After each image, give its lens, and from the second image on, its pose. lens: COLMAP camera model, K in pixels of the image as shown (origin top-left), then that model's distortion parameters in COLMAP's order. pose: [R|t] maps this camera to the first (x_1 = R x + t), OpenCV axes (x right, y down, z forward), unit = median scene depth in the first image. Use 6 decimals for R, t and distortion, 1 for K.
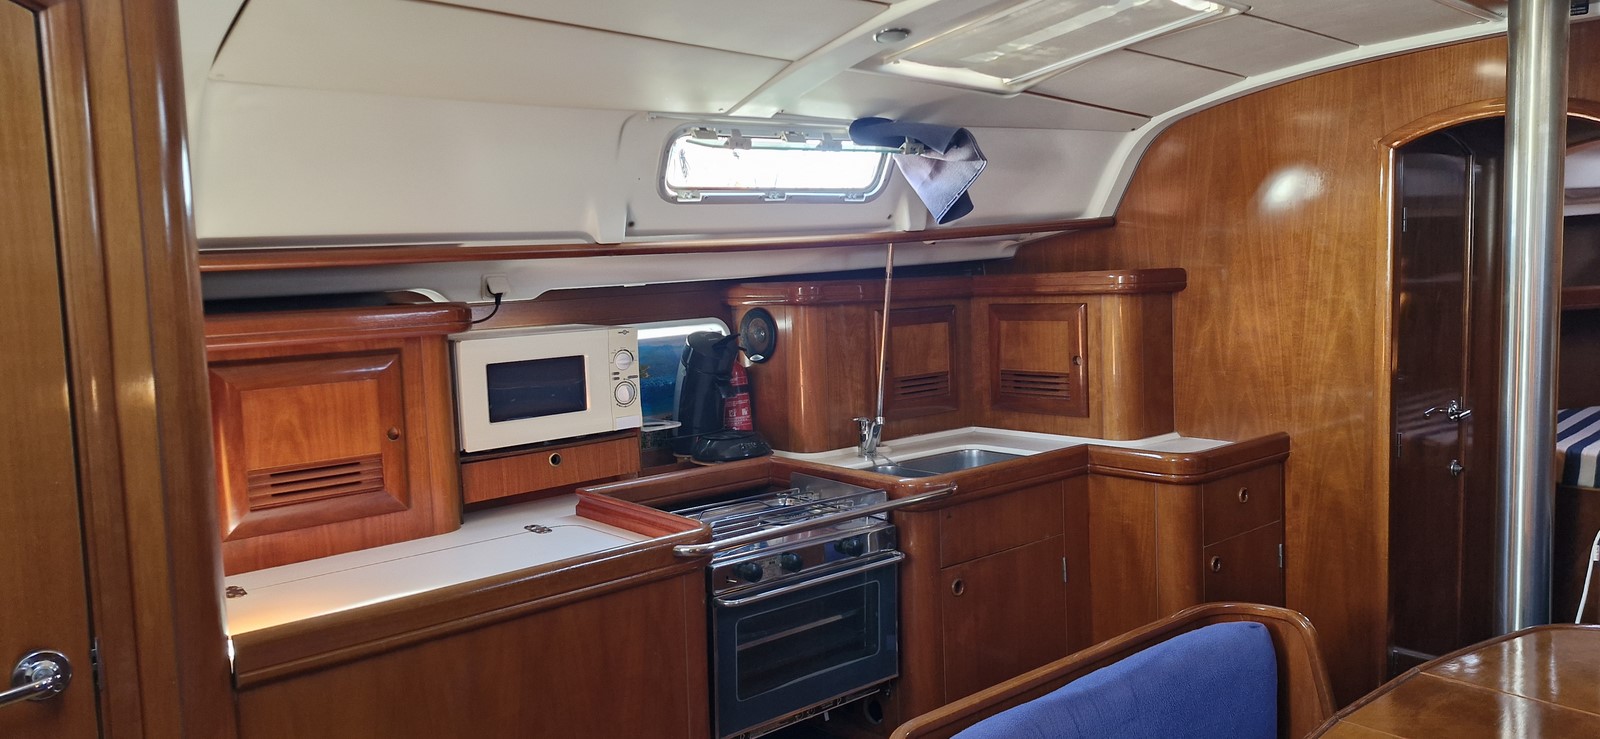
lens RADIAL K [[1066.5, 0, 797.0], [0, 1066.5, 343.8], [0, 0, 1]] dist [0.038653, -0.001233]
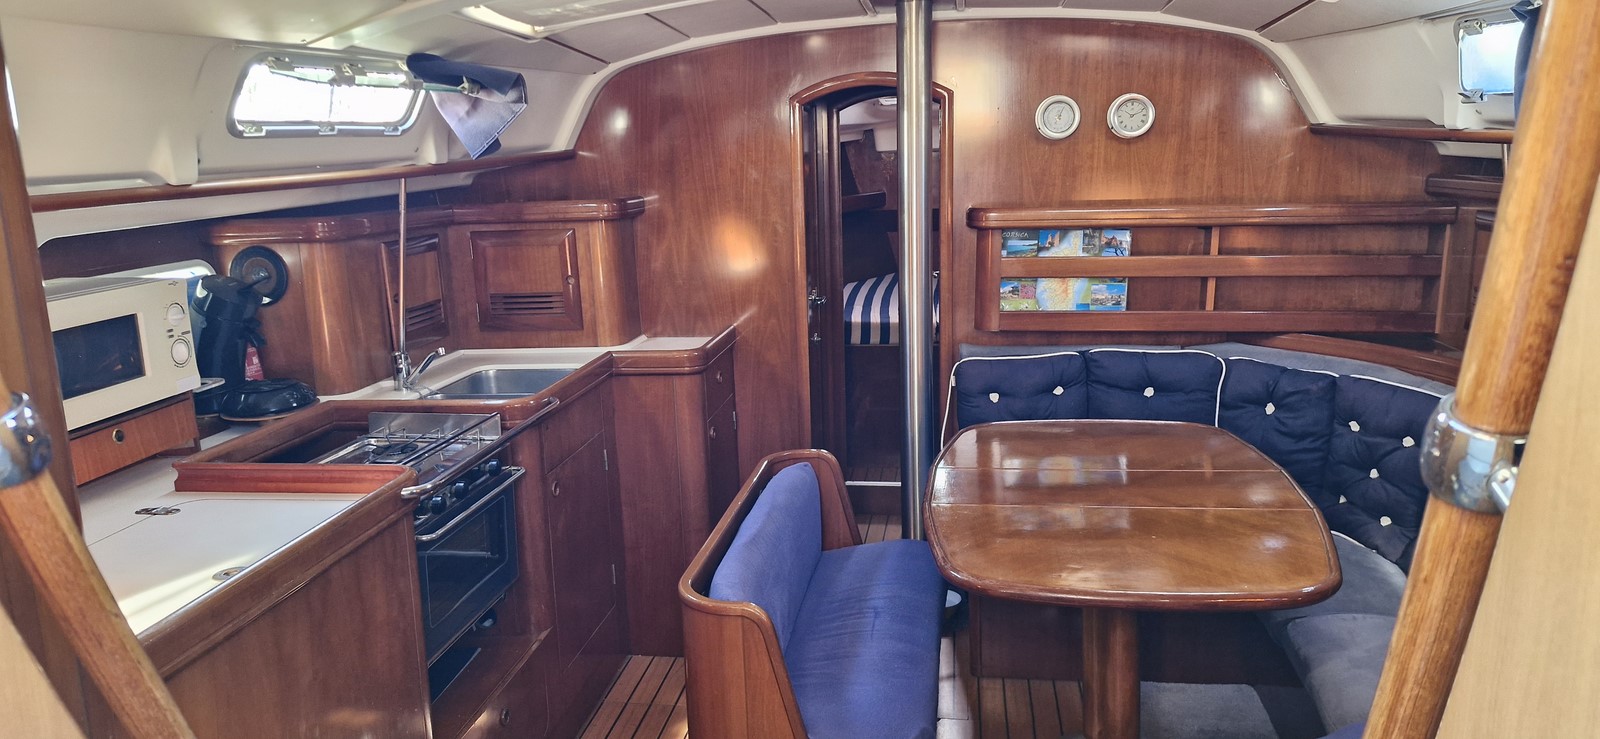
lens RADIAL K [[1066.5, 0, 797.0], [0, 1066.5, 343.8], [0, 0, 1]] dist [0.038653, -0.001233]
pose [[0.757497, -0.106825, 0.644039, -0.317323], [0.051425, 0.993220, 0.104257, -0.025017], [-0.650809, -0.045855, 0.757855, -0.011964]]
